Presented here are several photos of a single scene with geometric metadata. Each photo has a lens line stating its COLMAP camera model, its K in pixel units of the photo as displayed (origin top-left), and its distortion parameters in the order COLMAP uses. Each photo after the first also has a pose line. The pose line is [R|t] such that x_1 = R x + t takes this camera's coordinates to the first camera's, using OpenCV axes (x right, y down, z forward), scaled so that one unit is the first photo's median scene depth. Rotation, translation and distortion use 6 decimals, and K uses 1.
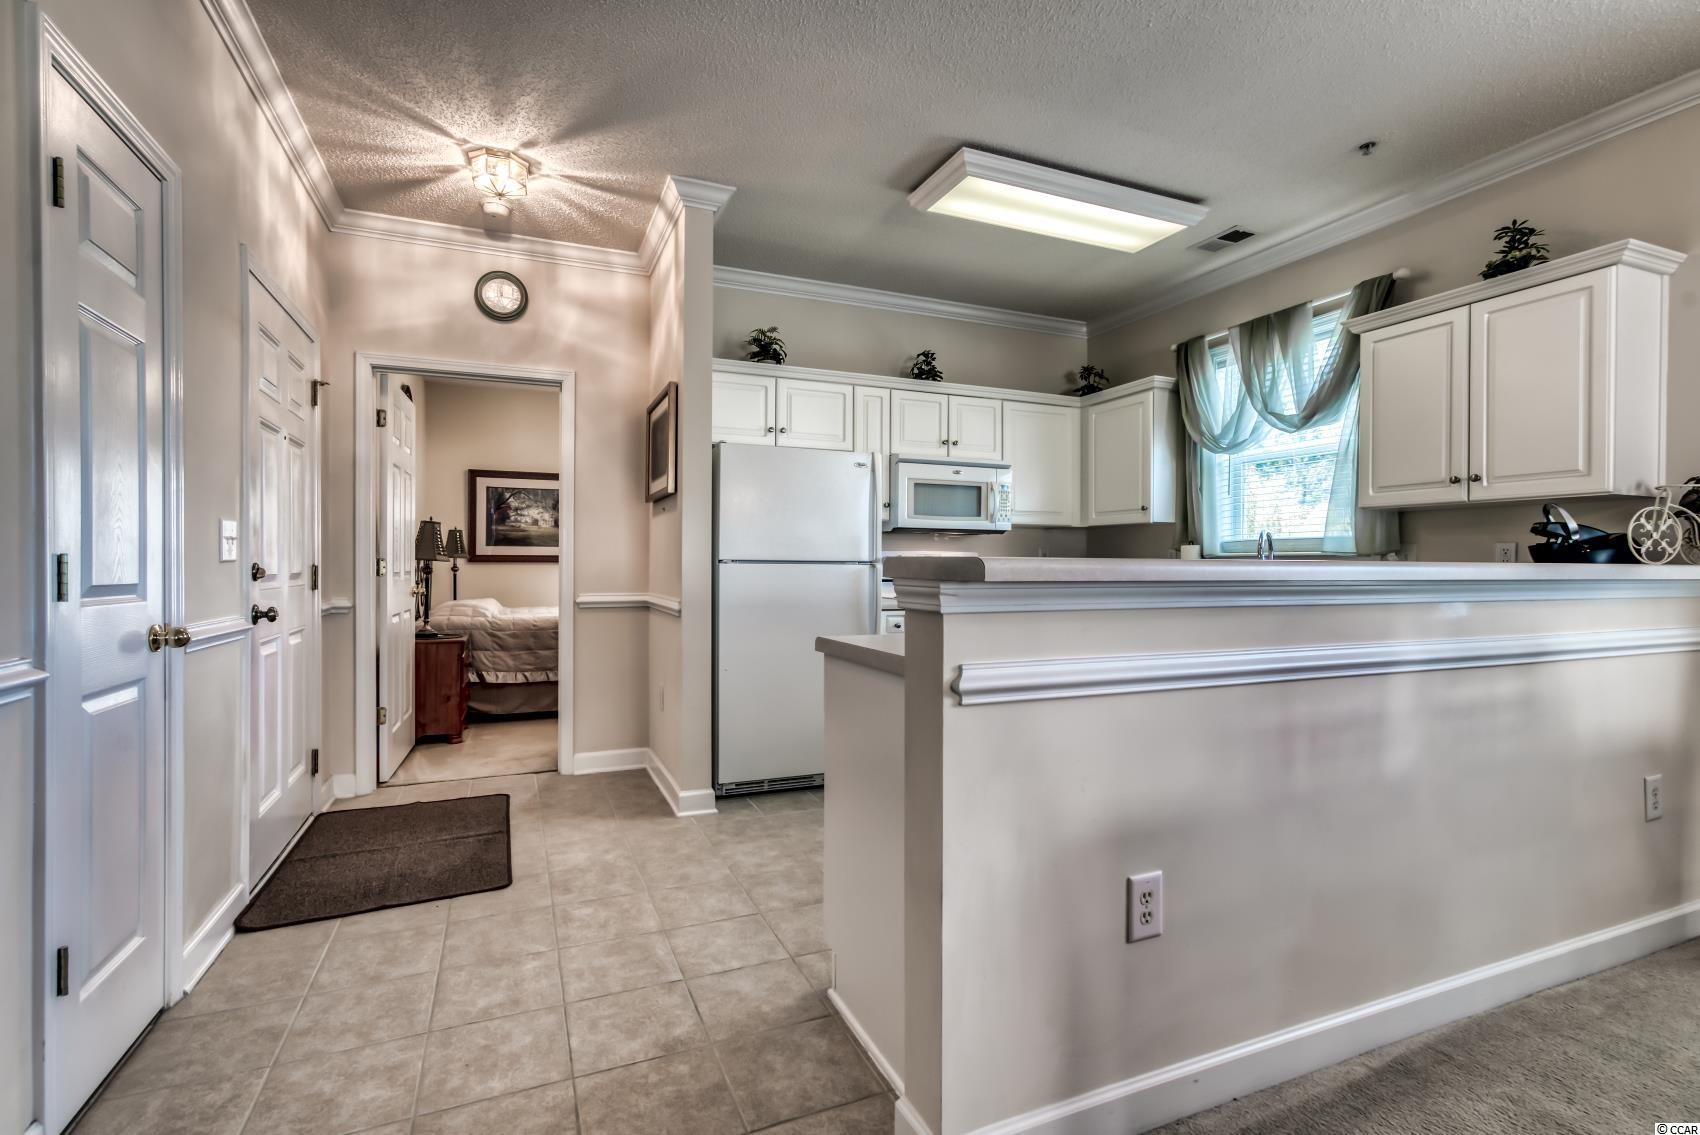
lens RADIAL K [[781.2, 0, 854.8], [0, 781.2, 560.2], [0, 0, 1]] dist [-0.002590, 0.000776]
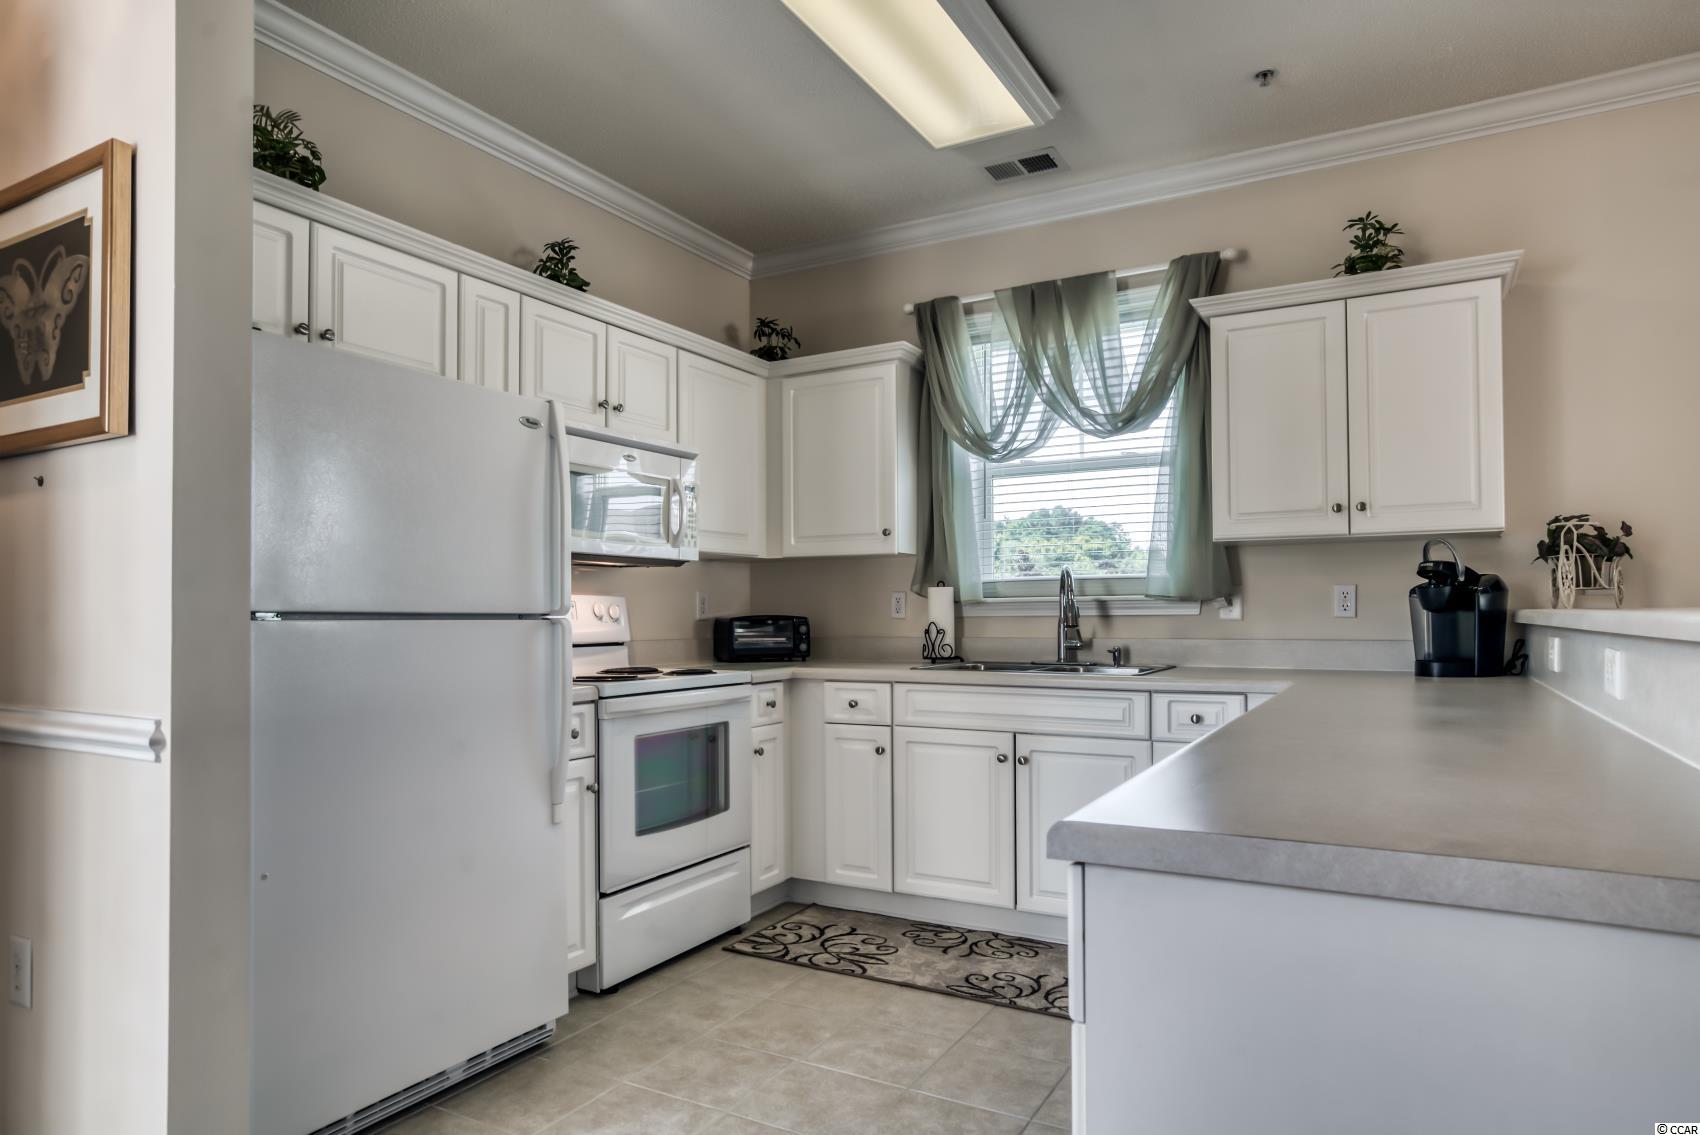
lens RADIAL K [[1006.3, 0, 848.2], [0, 1006.3, 586.7], [0, 0, 1]] dist [-0.001575, -0.000507]
pose [[0.799280, 0.005512, 0.600934, -0.190041], [0.006408, 0.999823, -0.017695, -0.003392], [-0.600925, 0.017994, 0.799103, 0.316268]]
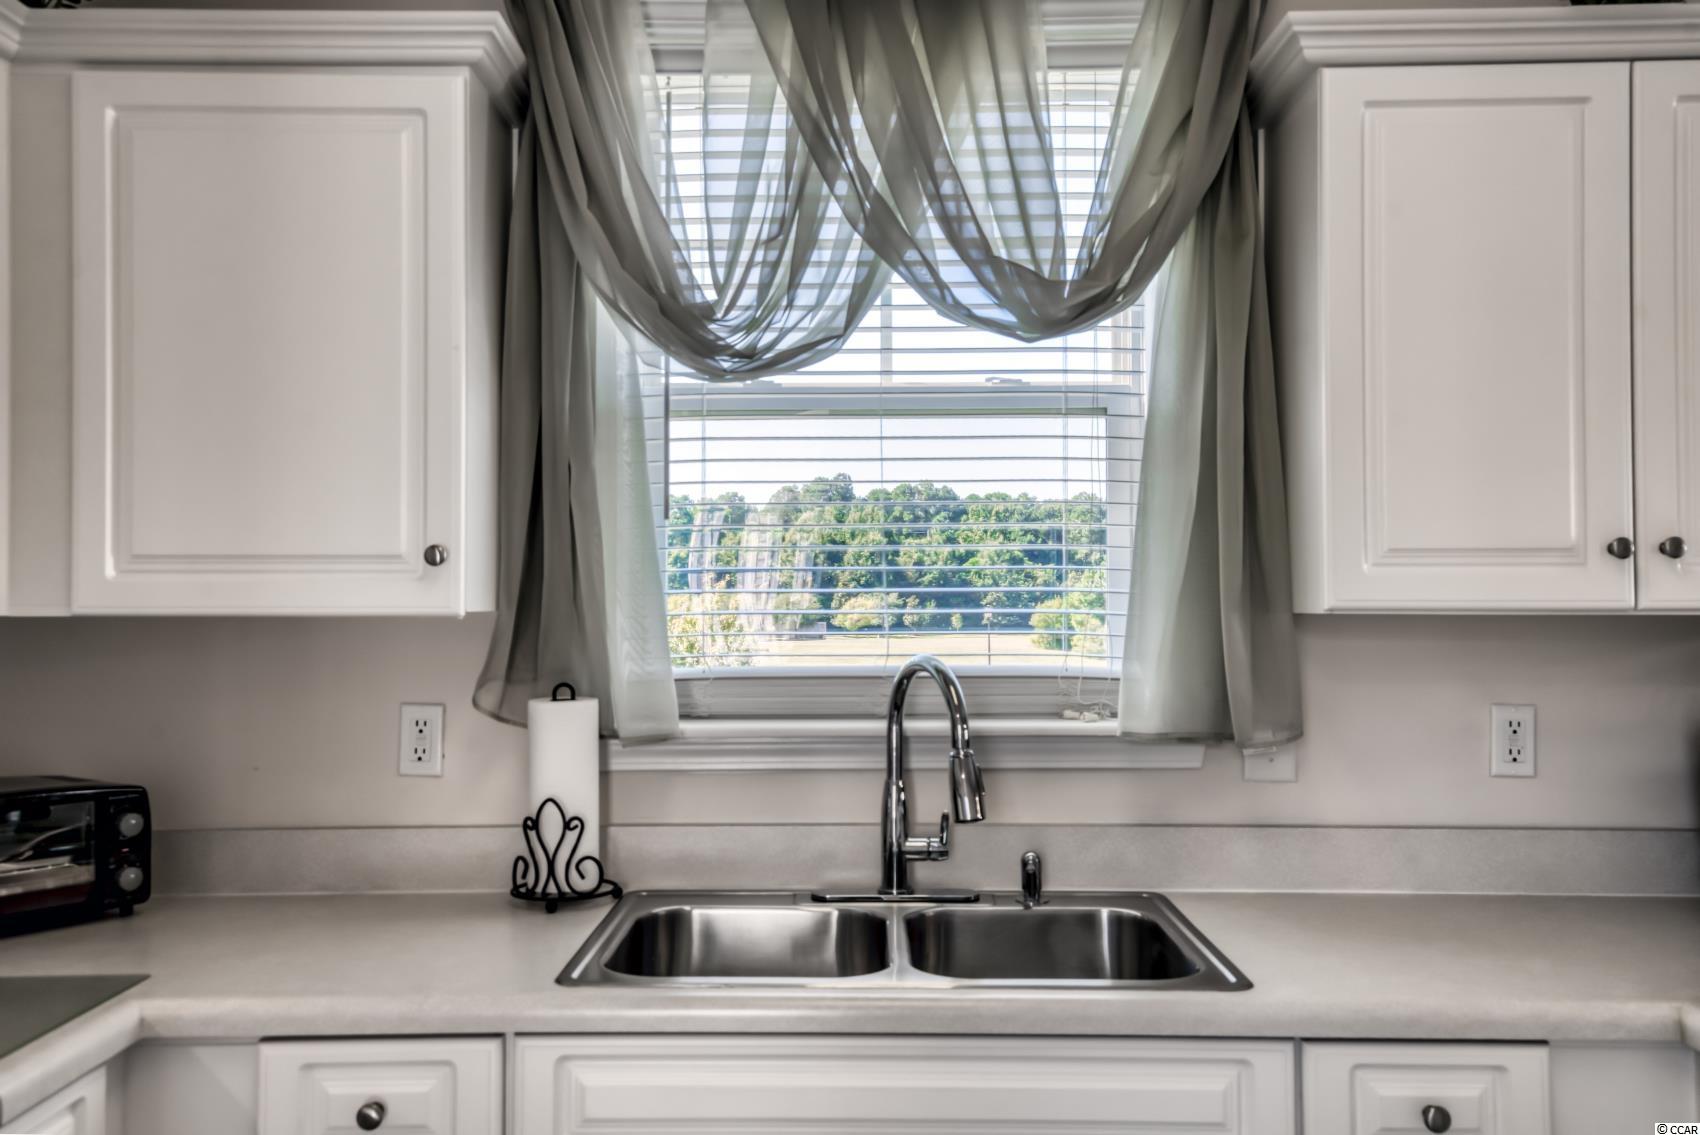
lens RADIAL K [[1448.4, 0, 814.9], [0, 1448.4, 564.3], [0, 0, 1]] dist [0.060478, 0.003390]
pose [[0.408360, 0.016102, 0.912679, 0.010349], [0.000442, 0.999841, -0.017838, -0.056553], [-0.912821, 0.007687, 0.408288, 0.718677]]
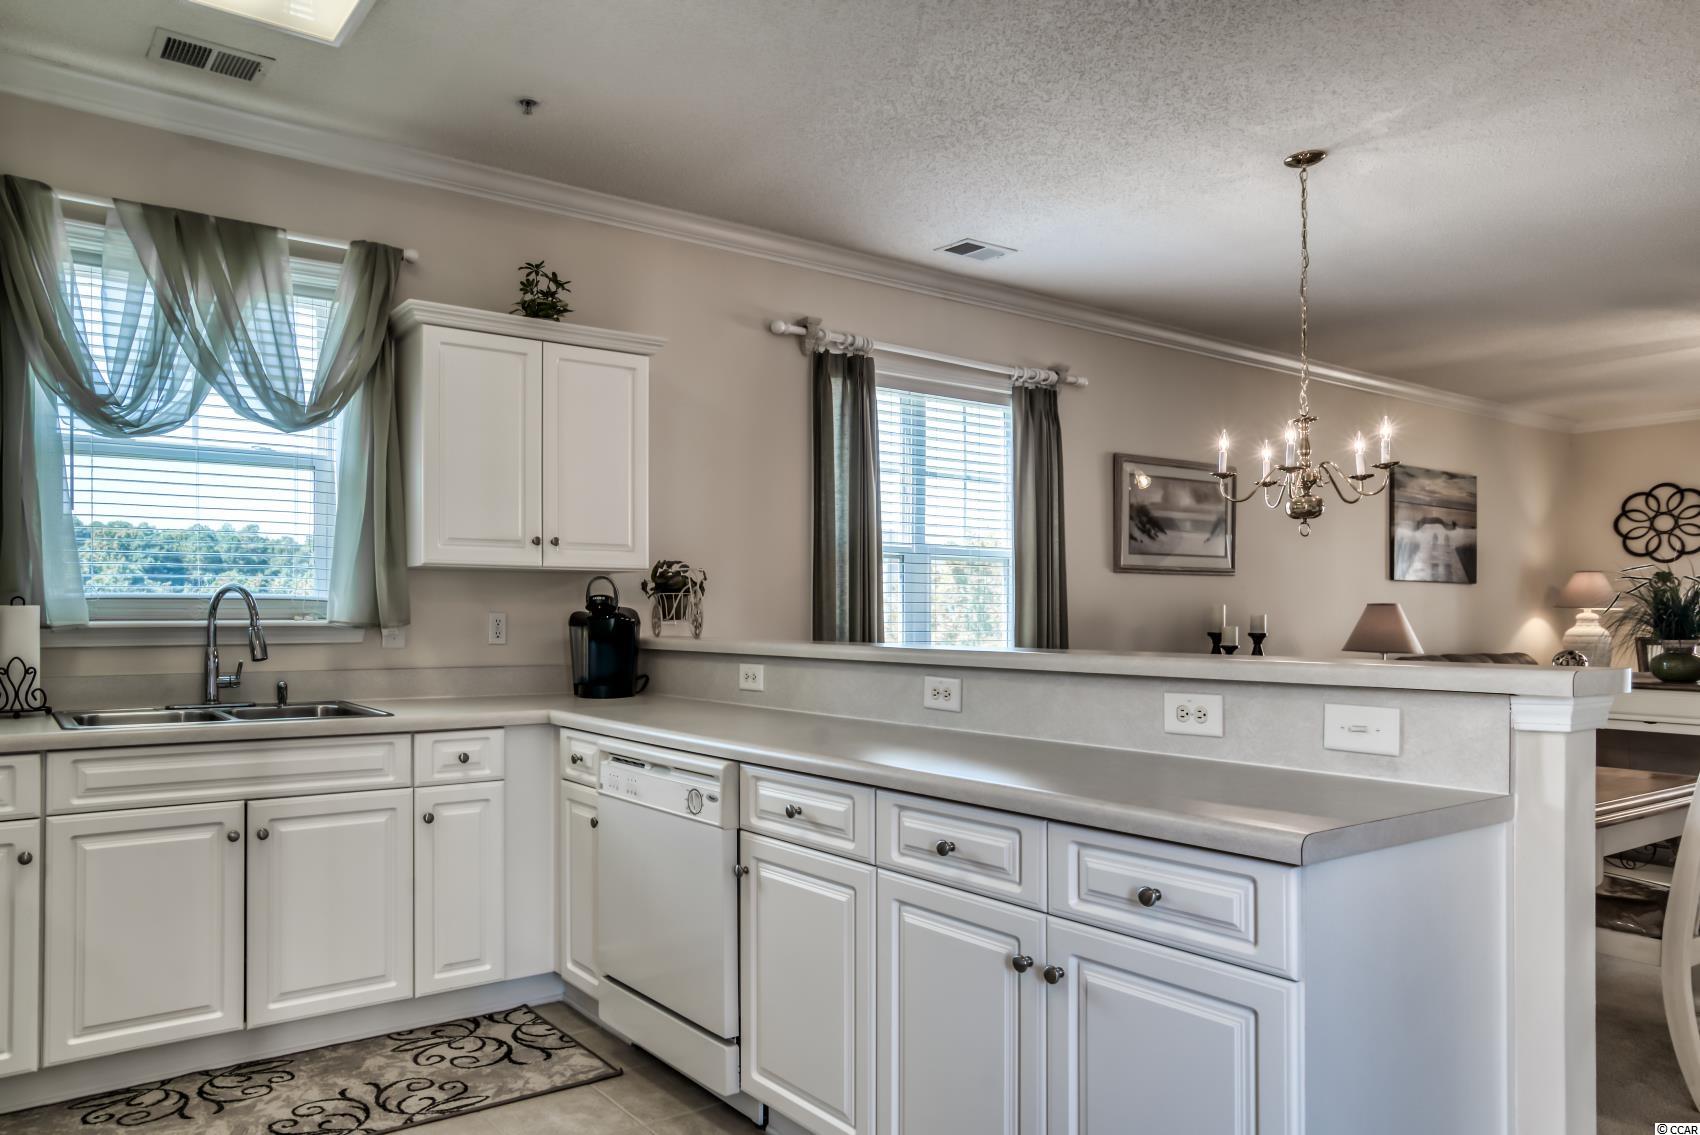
lens RADIAL K [[1128.6, 0, 679.0], [0, 1128.6, 595.3], [0, 0, 1]] dist [-0.028970, 0.033831]
pose [[-0.163847, 0.010841, 0.986426, -0.321824], [-0.010086, 0.999869, -0.012664, -0.020179], [-0.986434, -0.012024, -0.163716, 0.711949]]
